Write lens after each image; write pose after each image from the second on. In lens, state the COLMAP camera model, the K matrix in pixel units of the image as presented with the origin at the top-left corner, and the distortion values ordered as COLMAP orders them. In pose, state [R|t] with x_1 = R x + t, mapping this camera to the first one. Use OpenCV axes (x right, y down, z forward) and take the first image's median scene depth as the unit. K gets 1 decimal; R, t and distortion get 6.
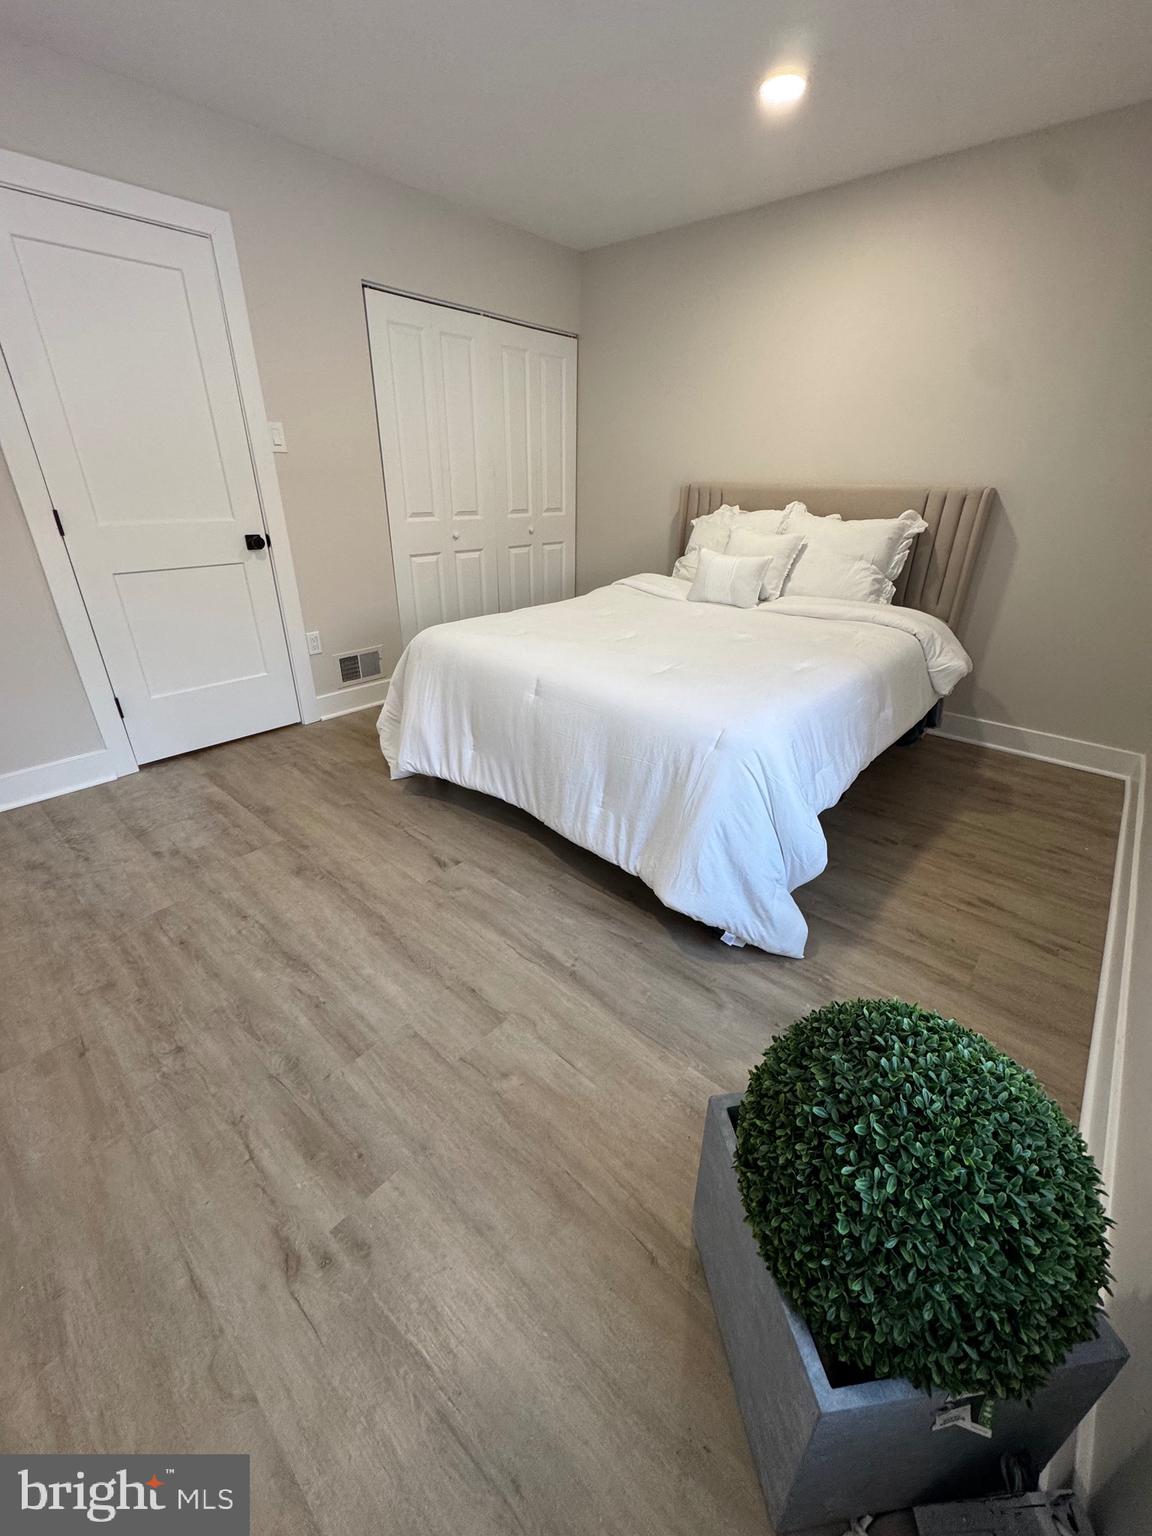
lens RADIAL K [[611.7, 0, 576.0], [0, 611.7, 768.0], [0, 0, 1]] dist [-0.002599, 0.000285]
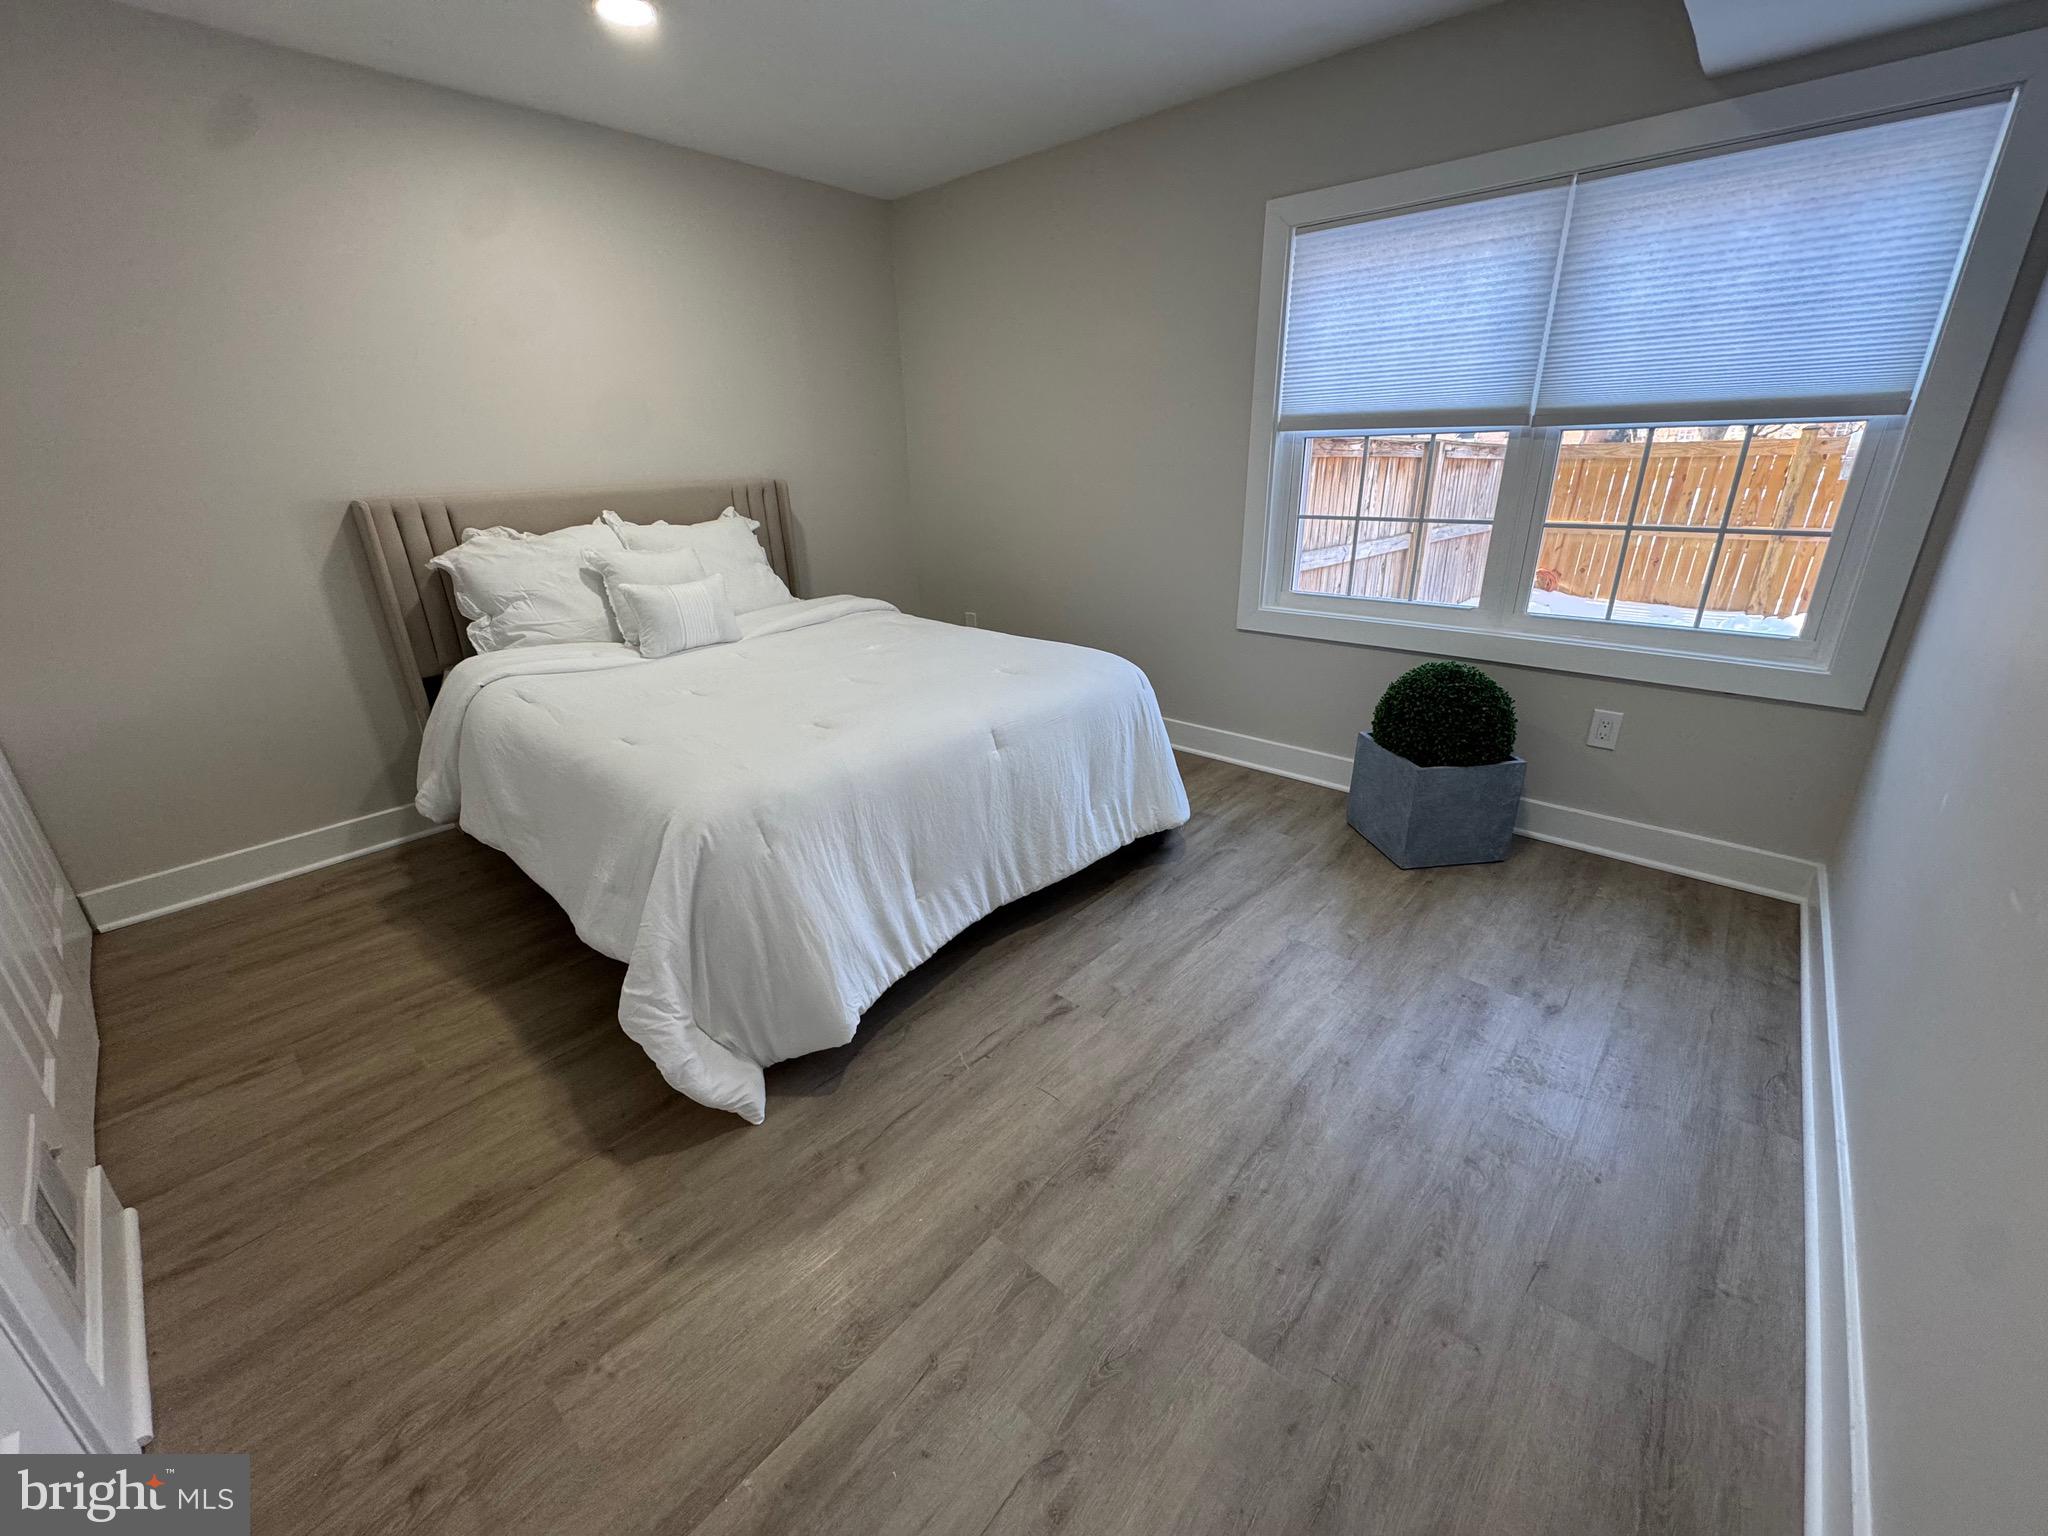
lens RADIAL K [[815.6, 0, 1024.0], [0, 815.6, 768.0], [0, 0, 1]] dist [-0.002599, 0.000285]
pose [[-0.002822, -0.372392, 0.928071, -1.056001], [0.453994, 0.826441, 0.332993, -0.436244], [-0.891000, 0.422279, 0.166731, 0.813922]]
